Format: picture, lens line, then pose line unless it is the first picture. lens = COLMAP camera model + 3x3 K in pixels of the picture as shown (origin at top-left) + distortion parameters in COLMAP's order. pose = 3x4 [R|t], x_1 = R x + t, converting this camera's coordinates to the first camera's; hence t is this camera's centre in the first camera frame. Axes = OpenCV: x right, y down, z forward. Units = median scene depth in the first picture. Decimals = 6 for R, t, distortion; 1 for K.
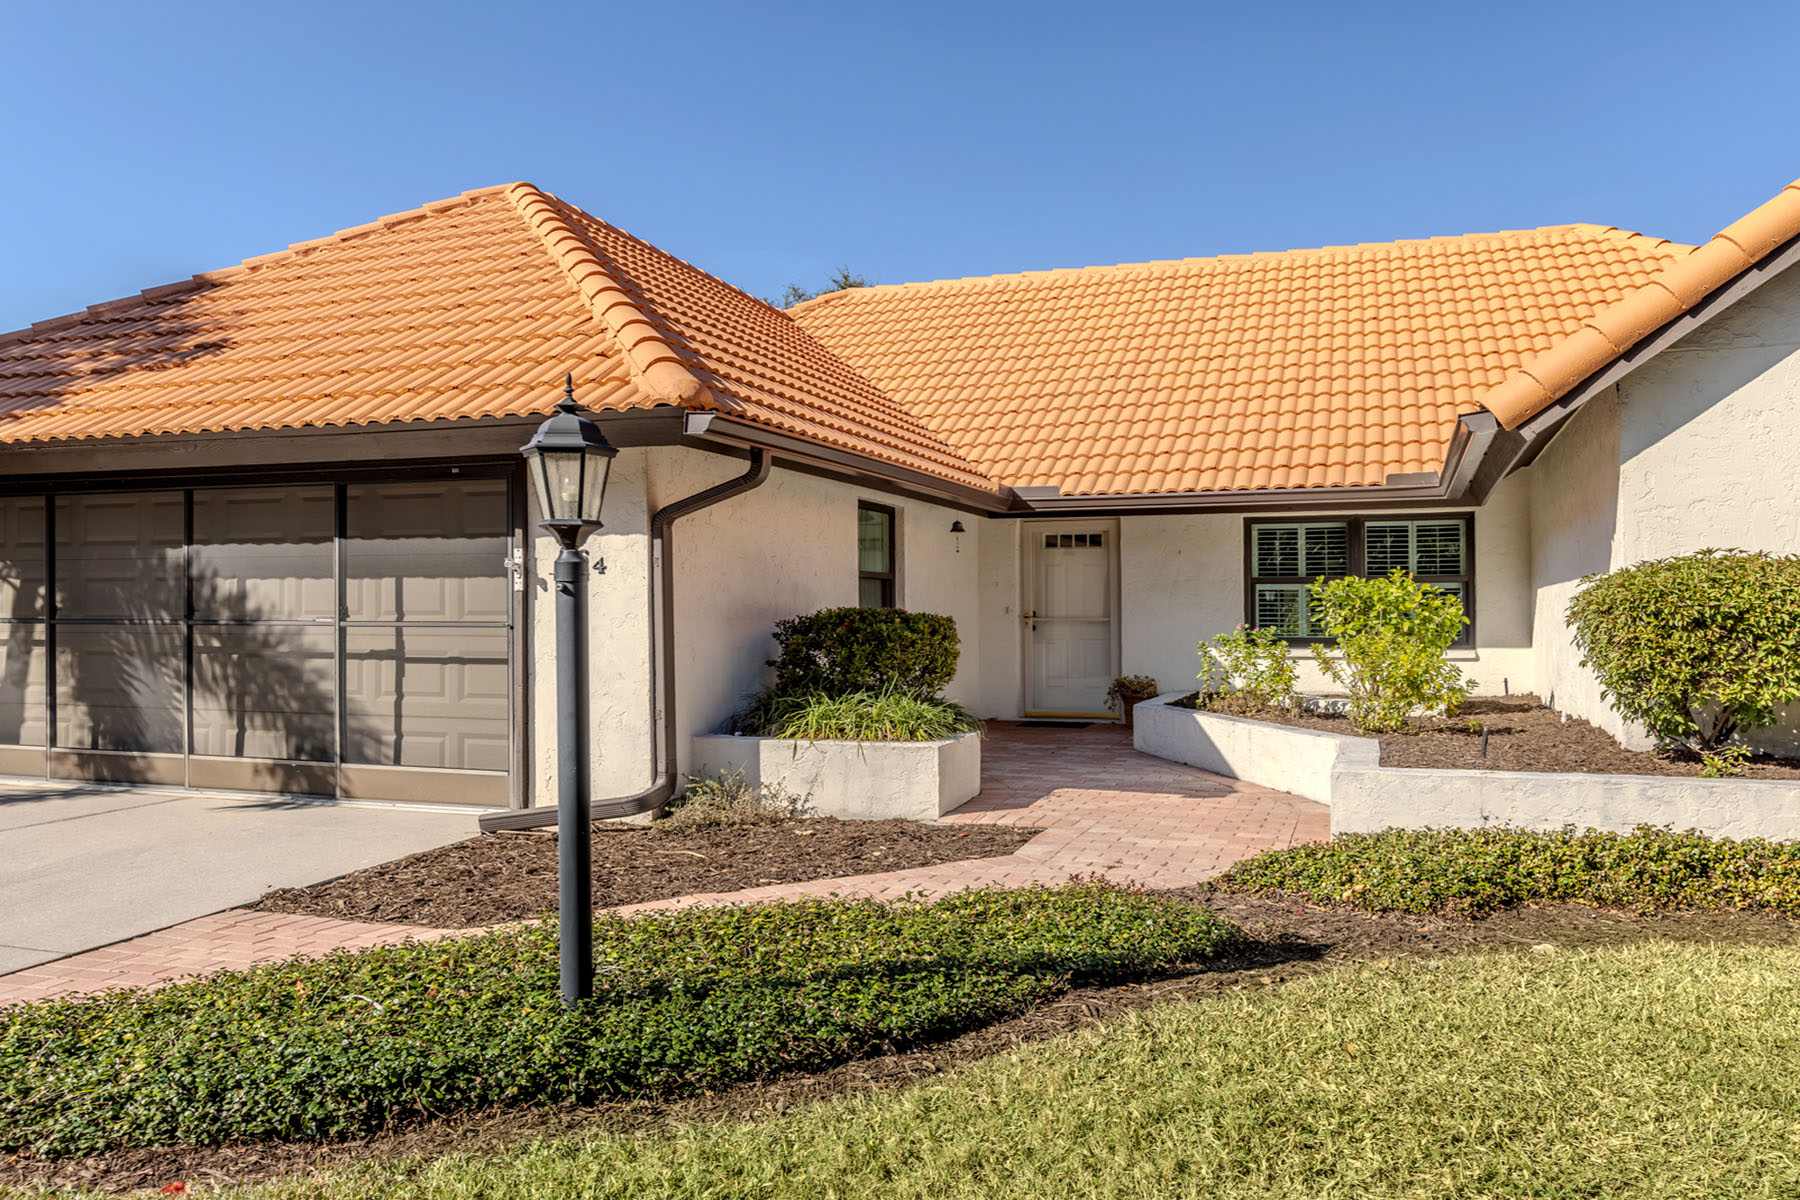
lens RADIAL K [[1232.8, 0, 900.0], [0, 1232.8, 600.0], [0, 0, 1]] dist [0.001160, 0.000659]
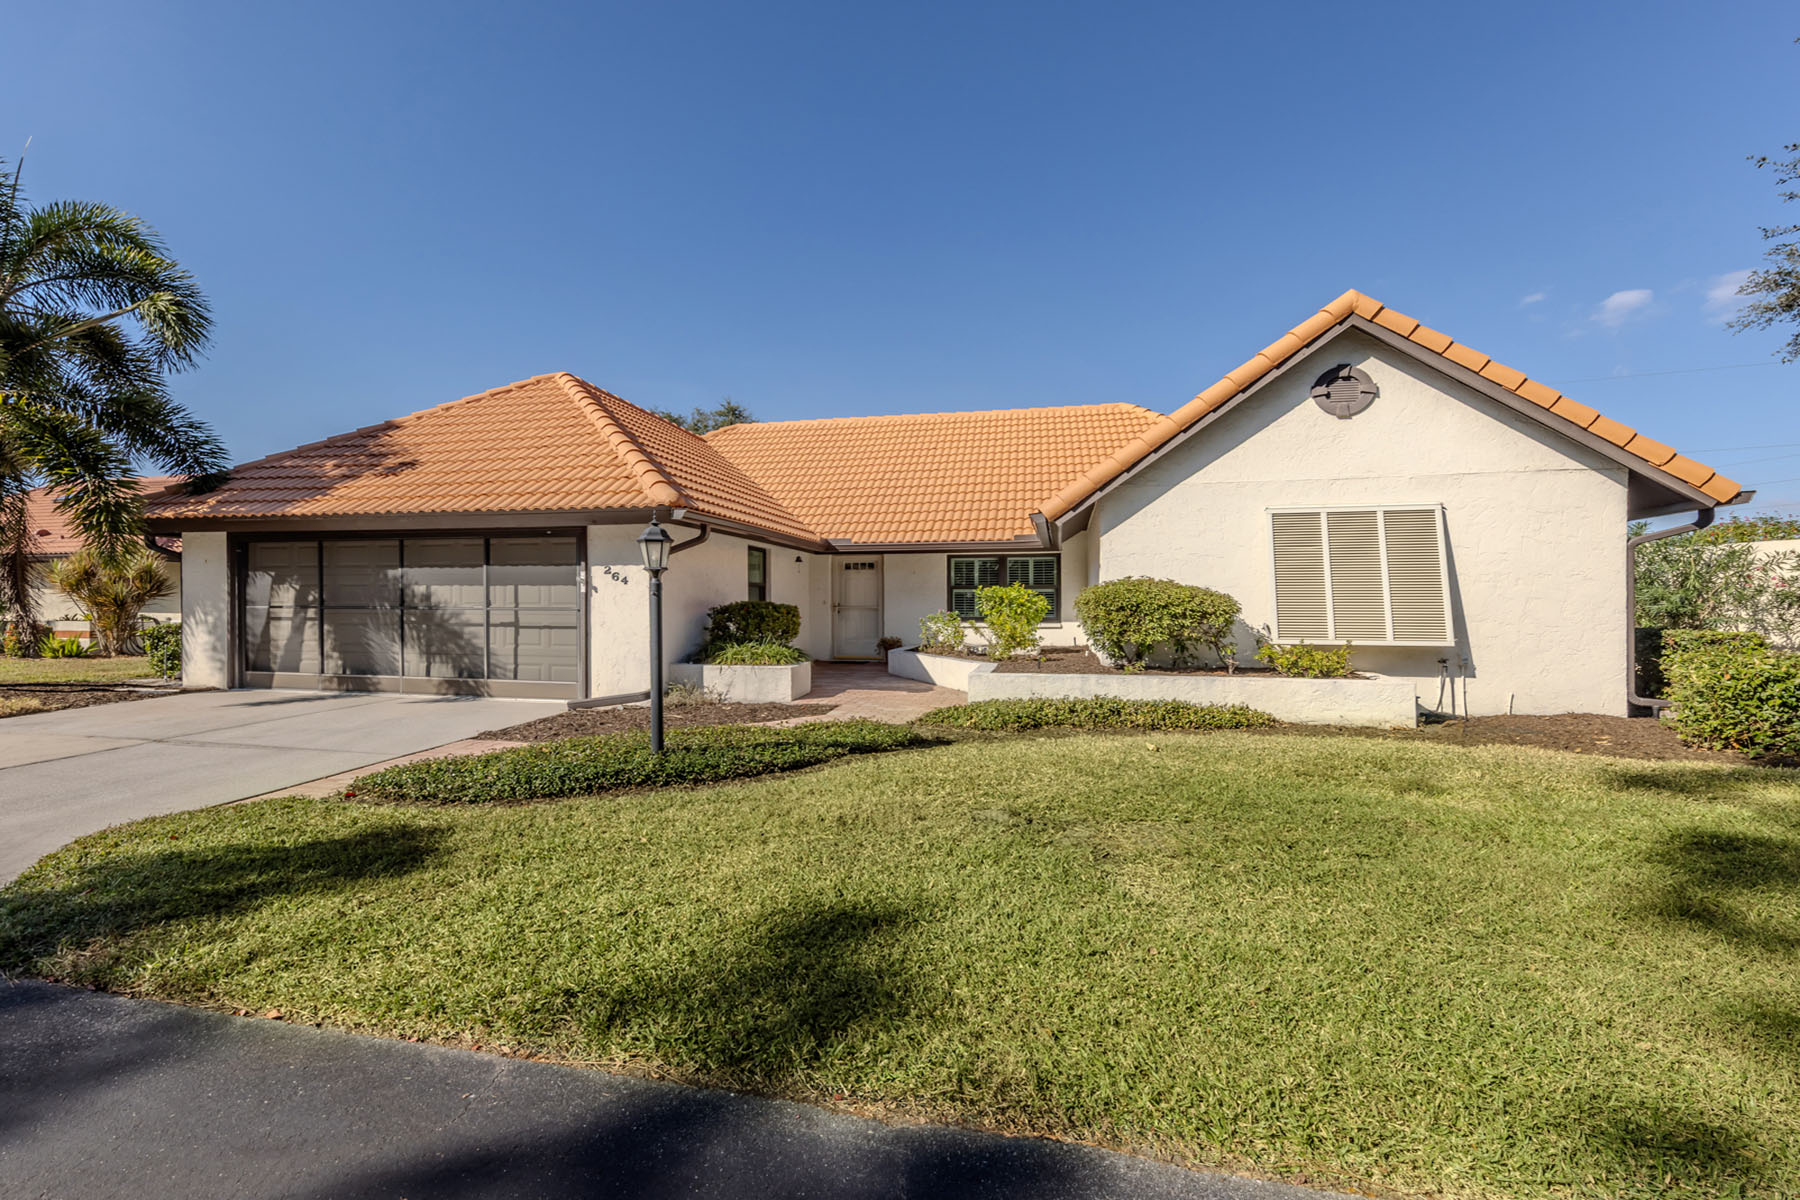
lens RADIAL K [[912.4, 0, 900.0], [0, 912.4, 600.0], [0, 0, 1]] dist [-0.000439, -0.000001]
pose [[0.986014, 0.001980, 0.166651, -0.043089], [-0.002753, 0.999987, 0.004404, -0.002861], [-0.166640, -0.004802, 0.986006, -0.536522]]
